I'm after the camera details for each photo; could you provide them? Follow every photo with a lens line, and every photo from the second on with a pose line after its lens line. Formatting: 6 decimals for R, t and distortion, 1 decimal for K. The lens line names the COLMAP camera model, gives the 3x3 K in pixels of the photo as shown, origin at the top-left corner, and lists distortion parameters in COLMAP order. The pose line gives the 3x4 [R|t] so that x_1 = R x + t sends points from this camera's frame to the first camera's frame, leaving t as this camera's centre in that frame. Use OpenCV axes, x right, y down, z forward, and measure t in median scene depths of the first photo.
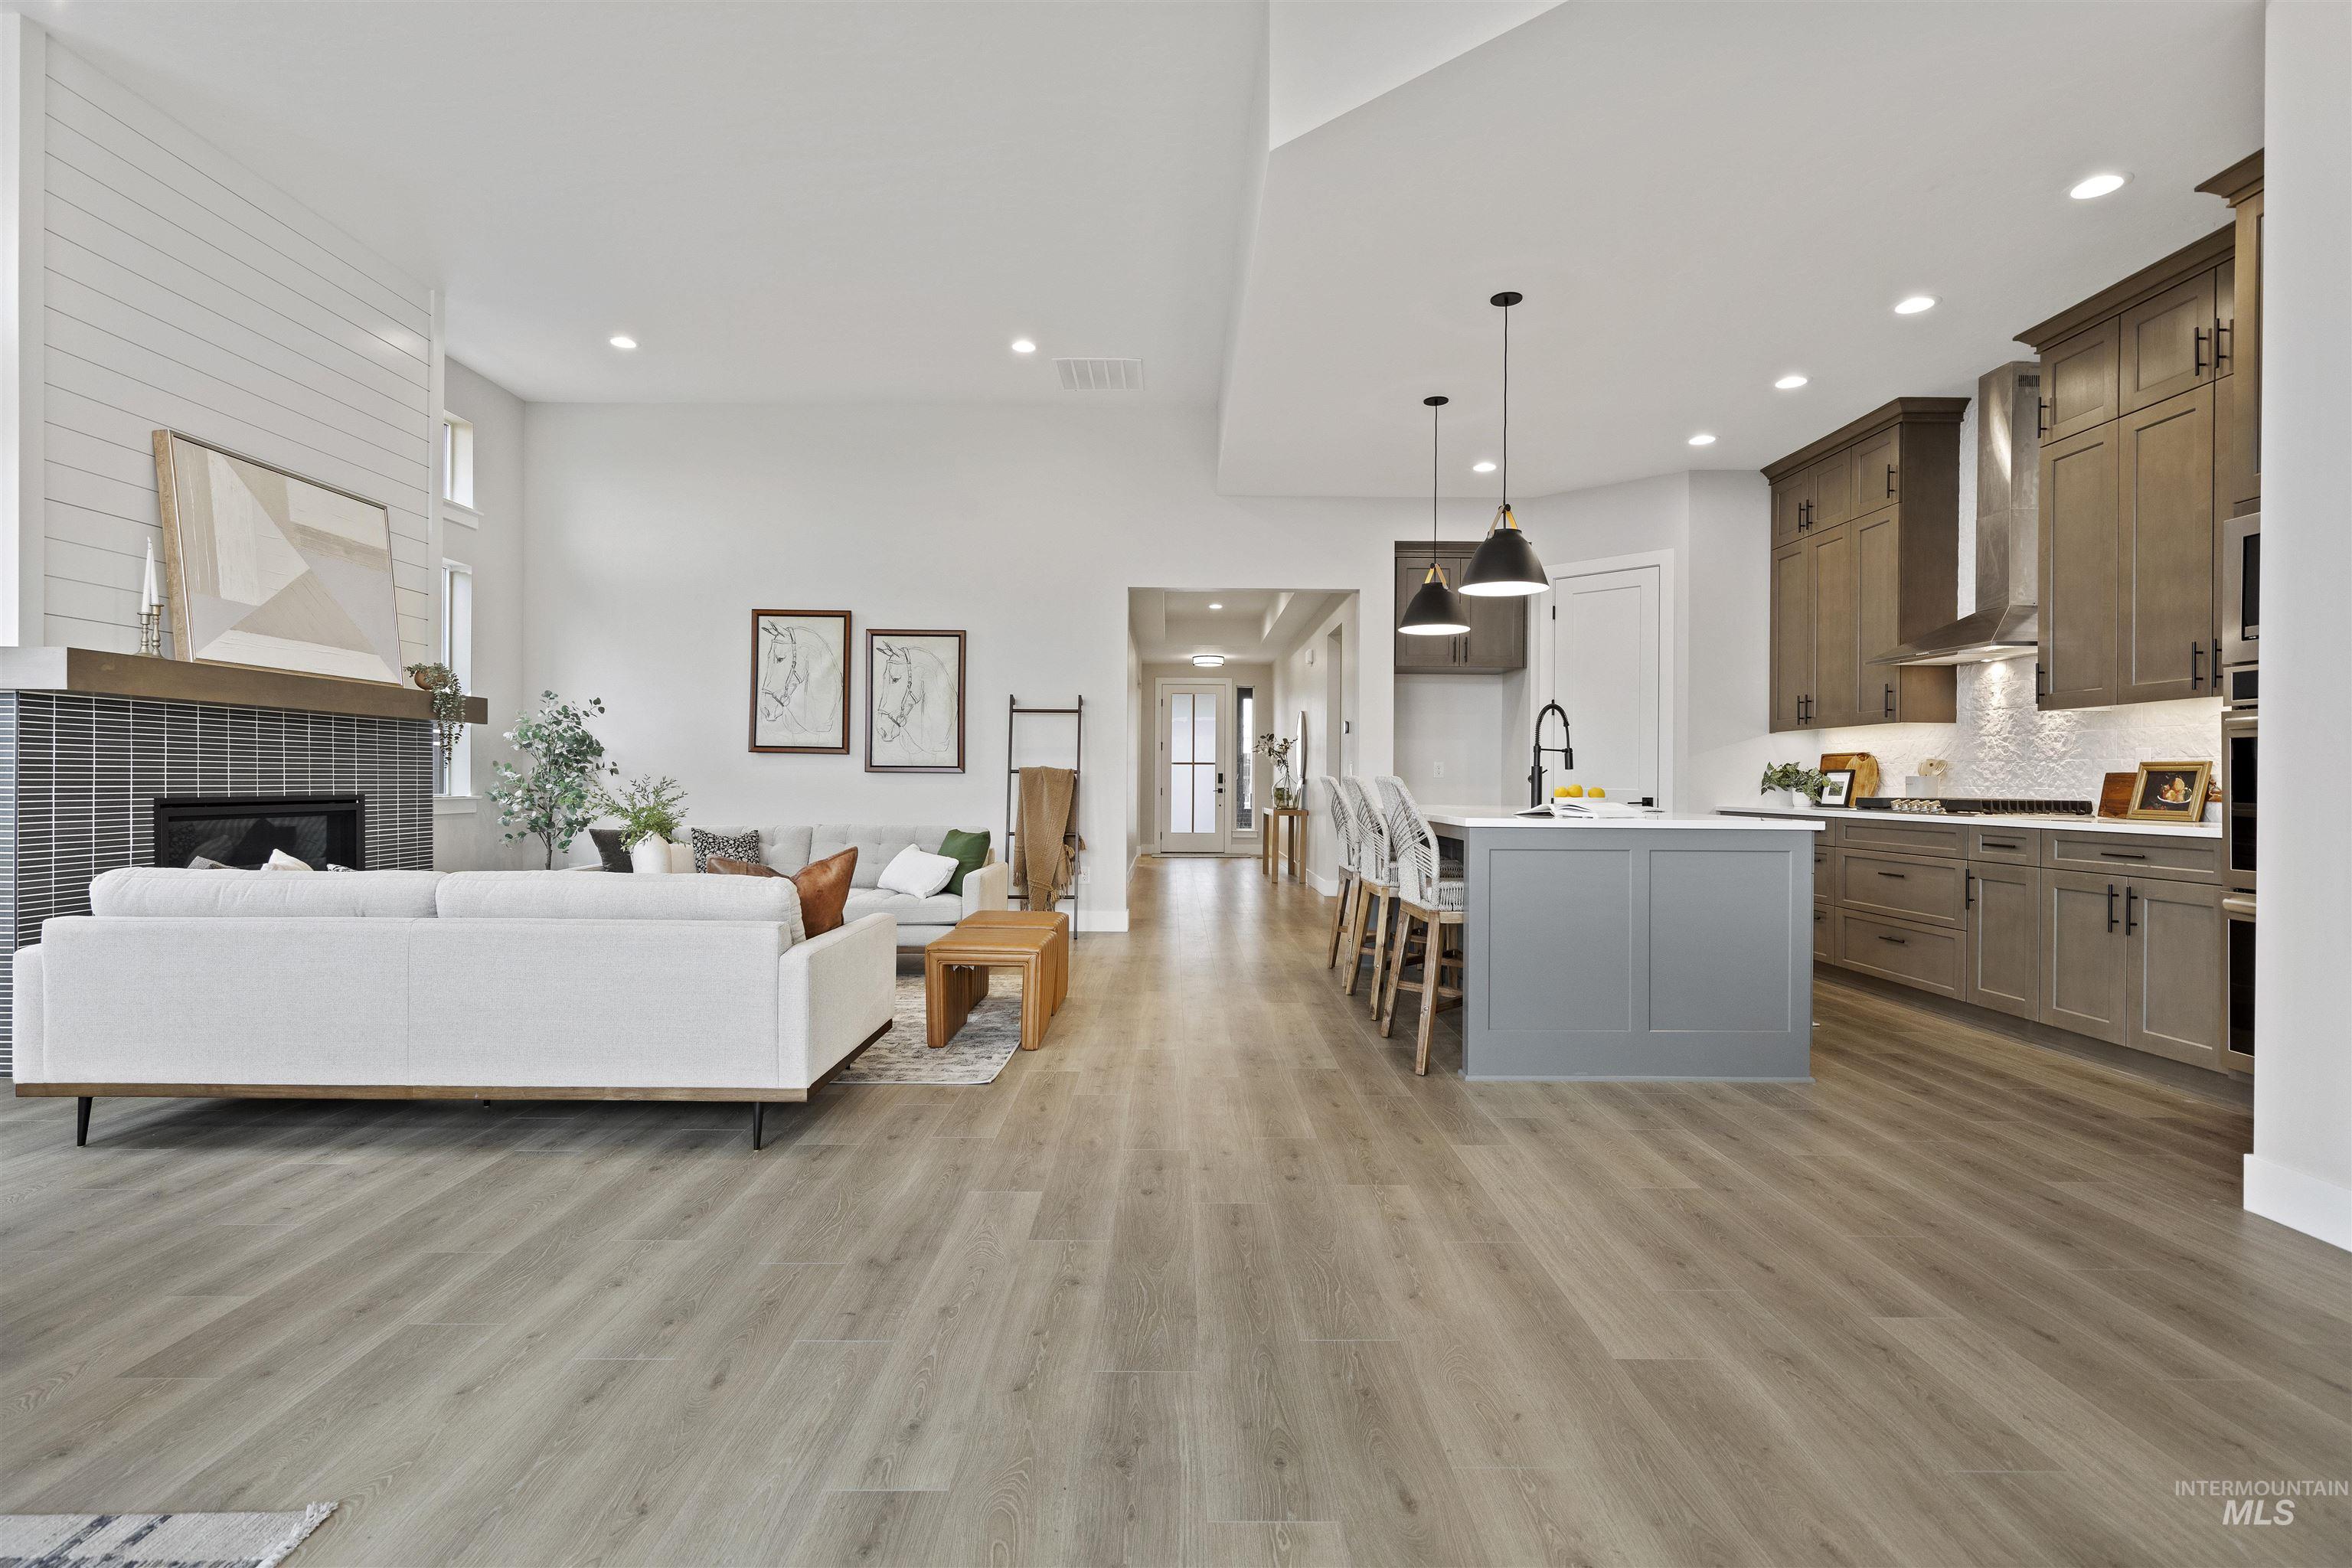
lens RADIAL K [[1121.8, 0, 1170.0], [0, 1121.8, 778.5], [0, 0, 1]] dist [0.001143, -0.000202]
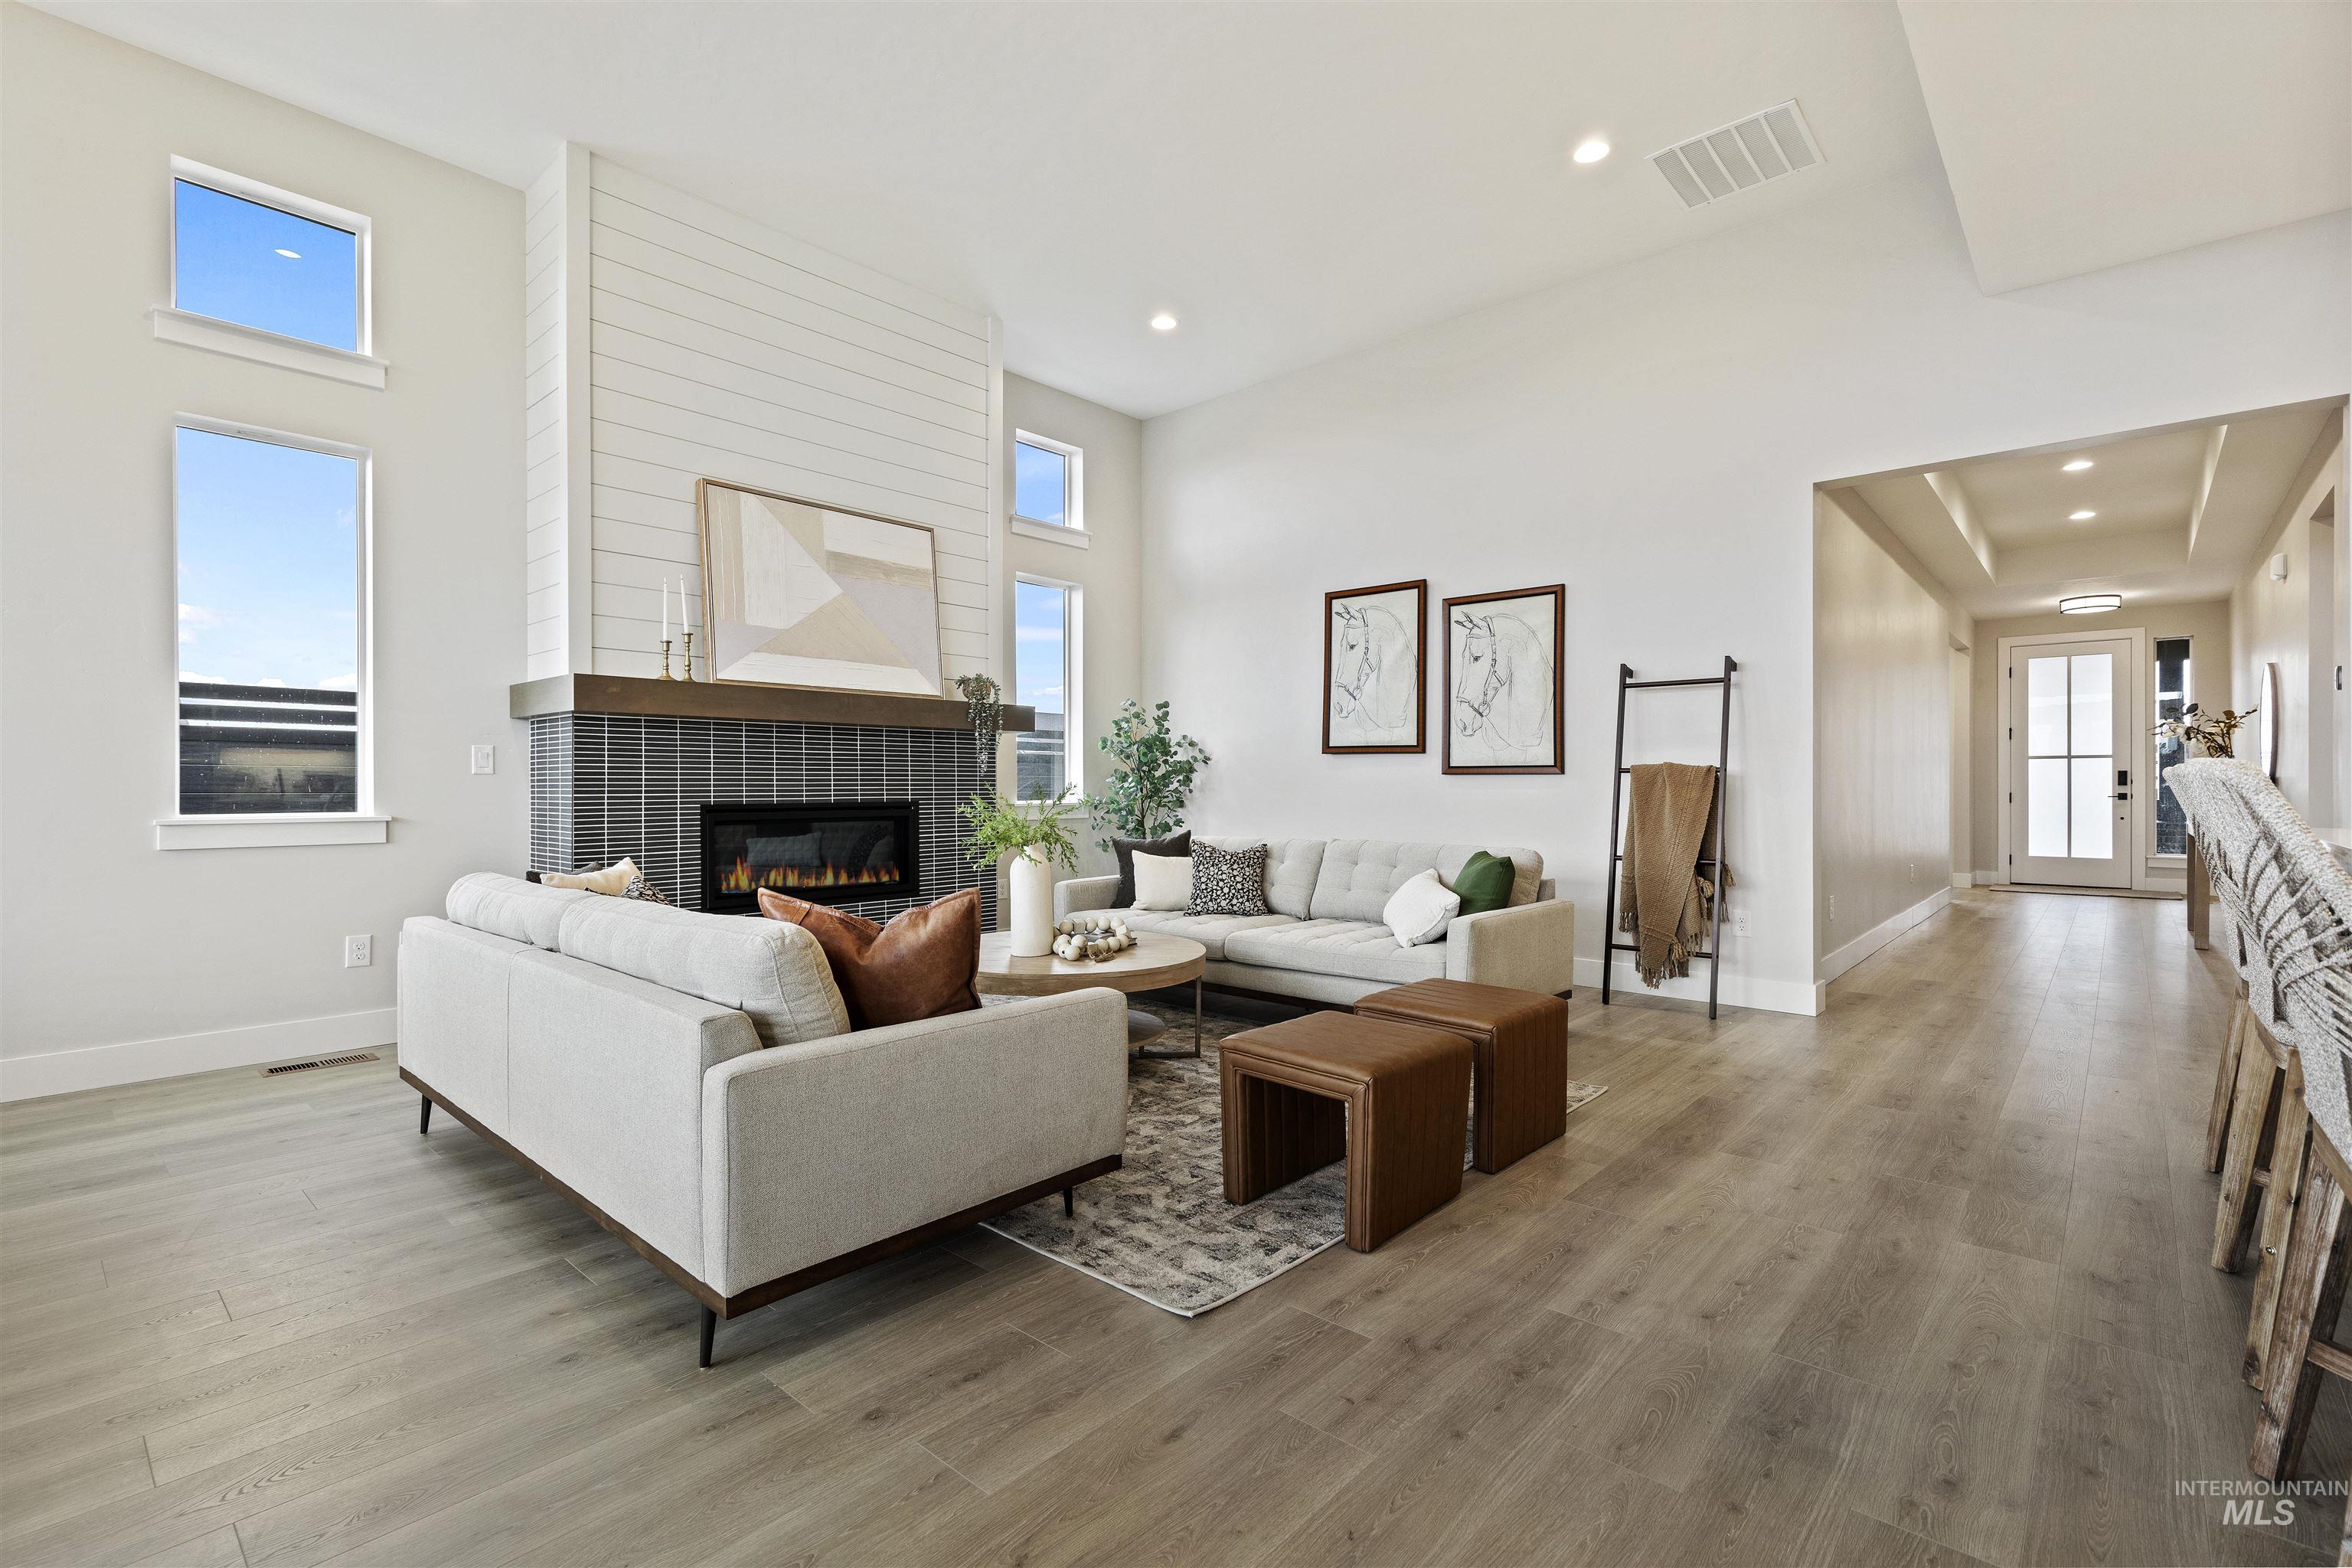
lens RADIAL K [[1055.5, 0, 1169.9], [0, 1055.5, 782.5], [0, 0, 1]] dist [0.008355, -0.002020]
pose [[0.743427, -0.008954, -0.668758, 0.126123], [0.007679, 0.999959, -0.004852, 0.002981], [0.668773, -0.001528, 0.743465, 0.399512]]
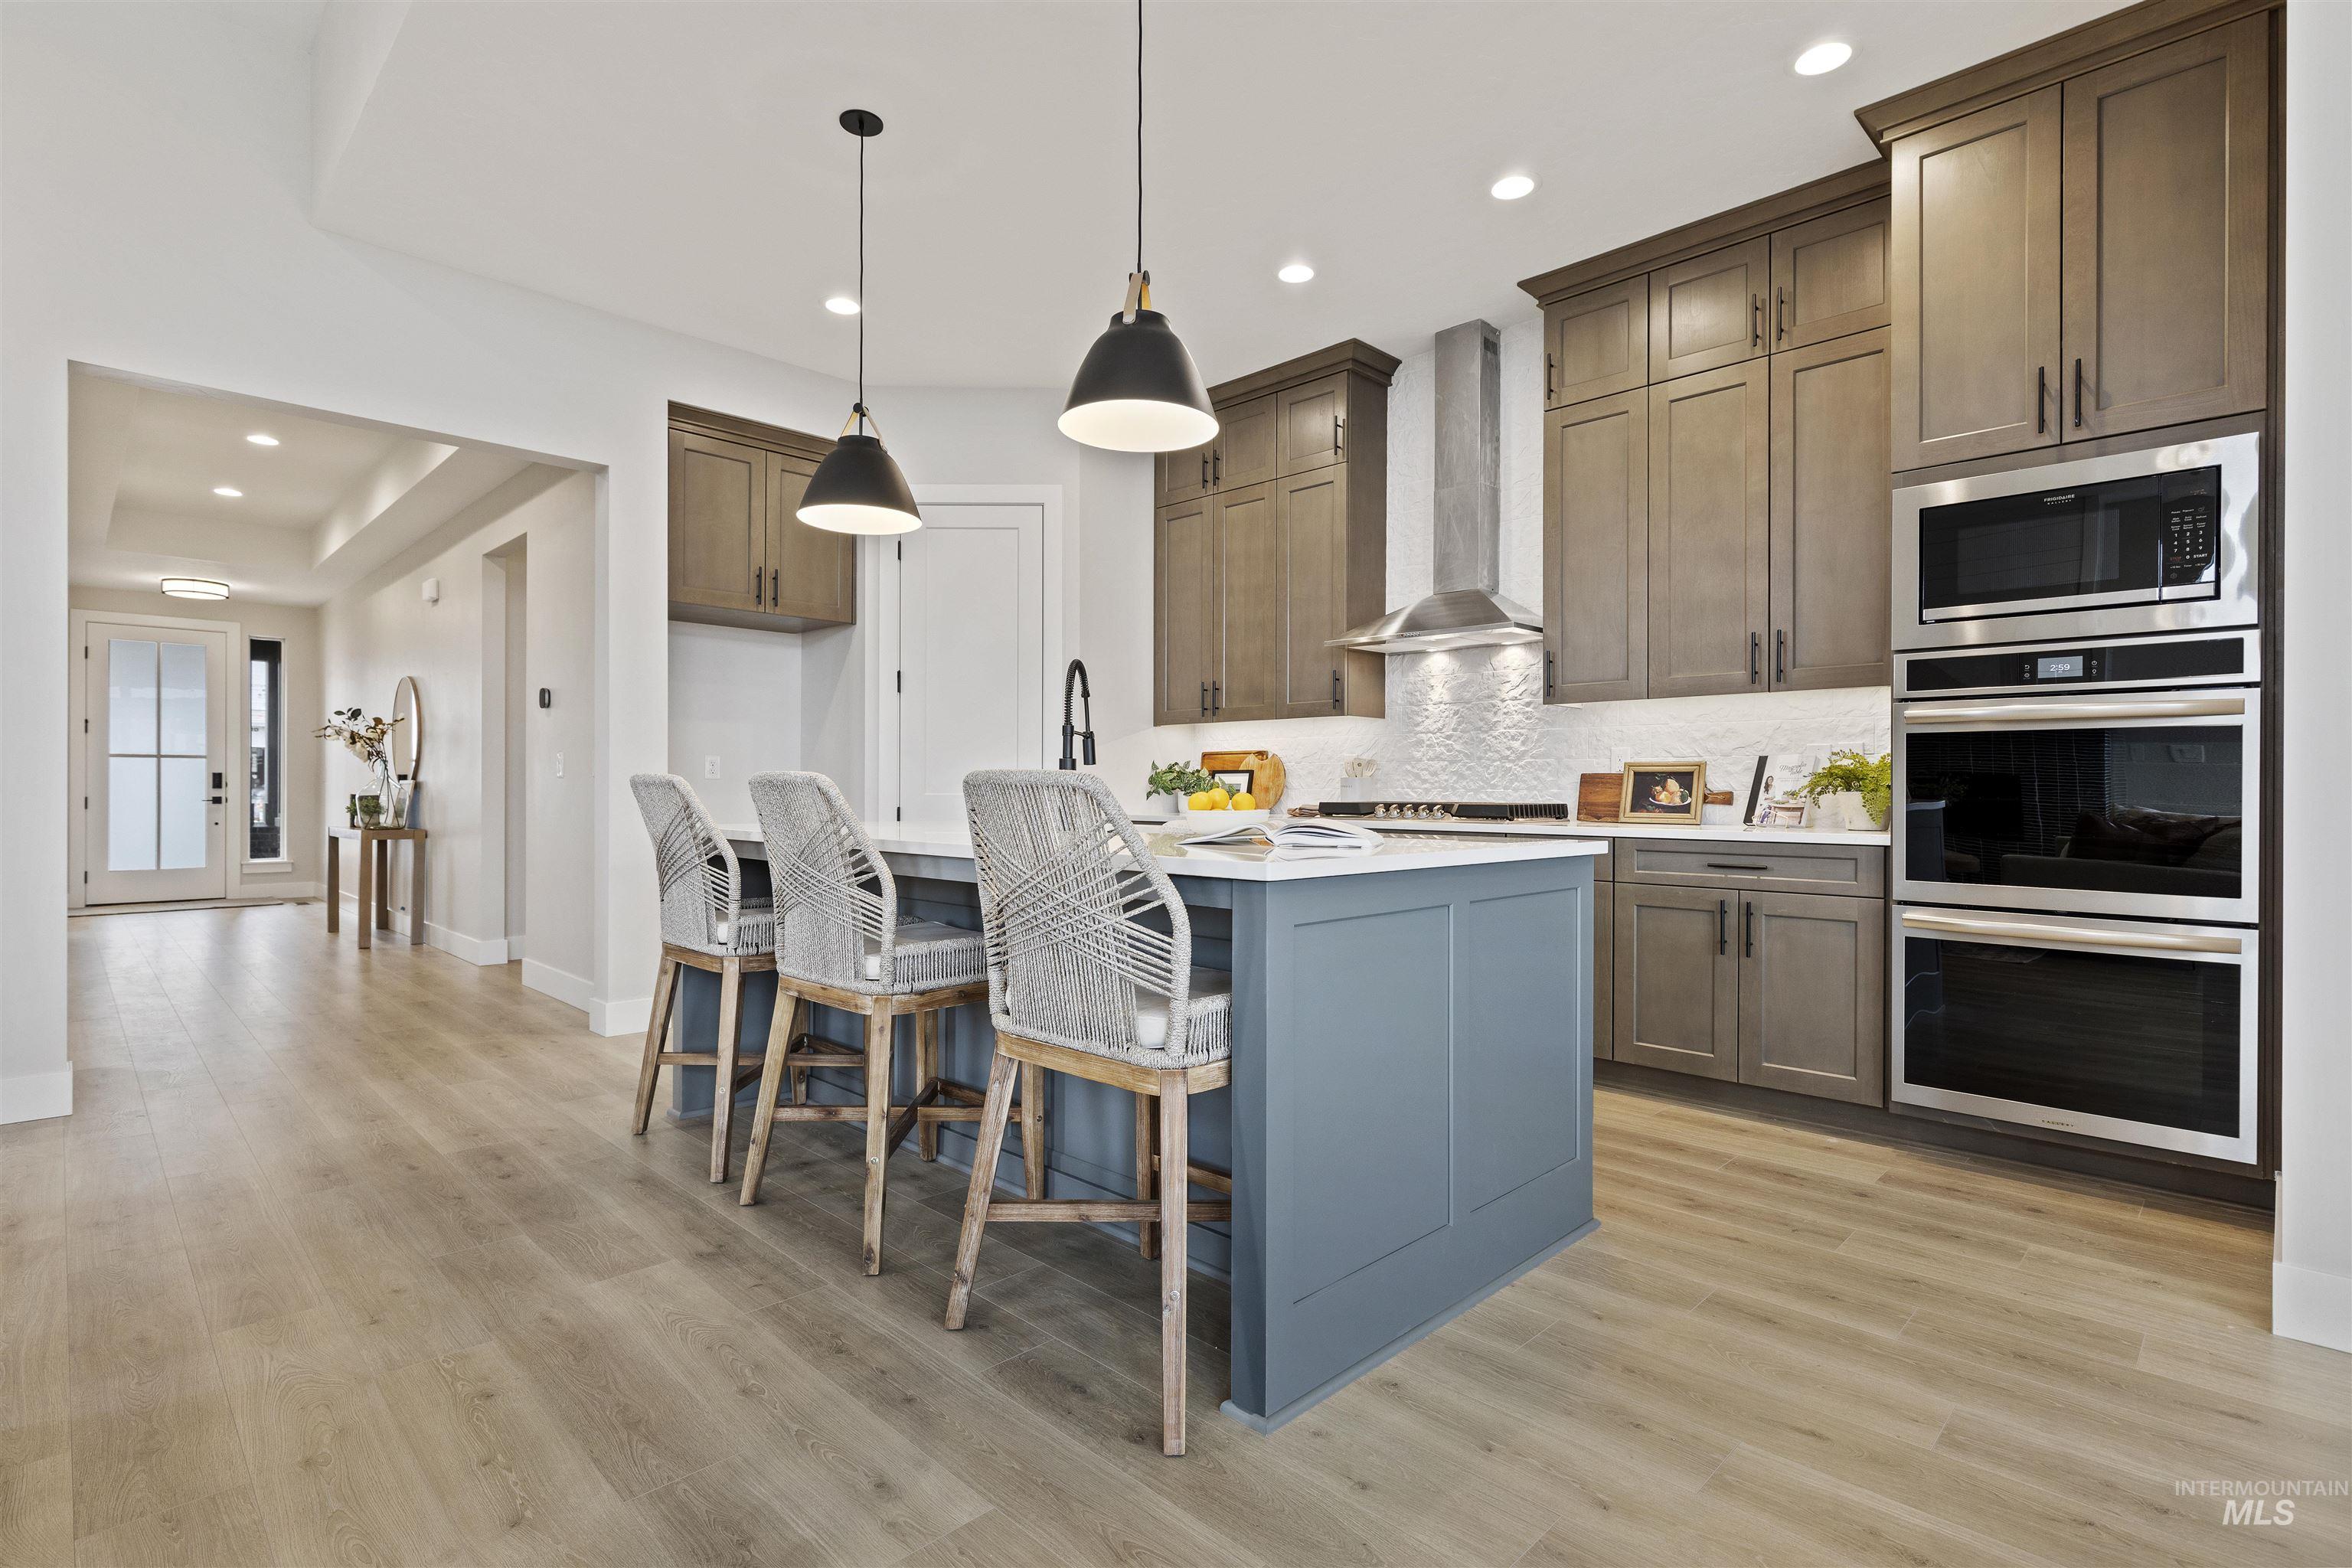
lens RADIAL K [[1121.8, 0, 1176.7], [0, 1121.8, 789.5], [0, 0, 1]] dist [0.001143, -0.000202]
pose [[0.705616, -0.005259, 0.708574, -0.059261], [0.000242, 0.999974, 0.007181, 0.001123], [-0.708594, -0.004895, 0.705599, 0.477816]]
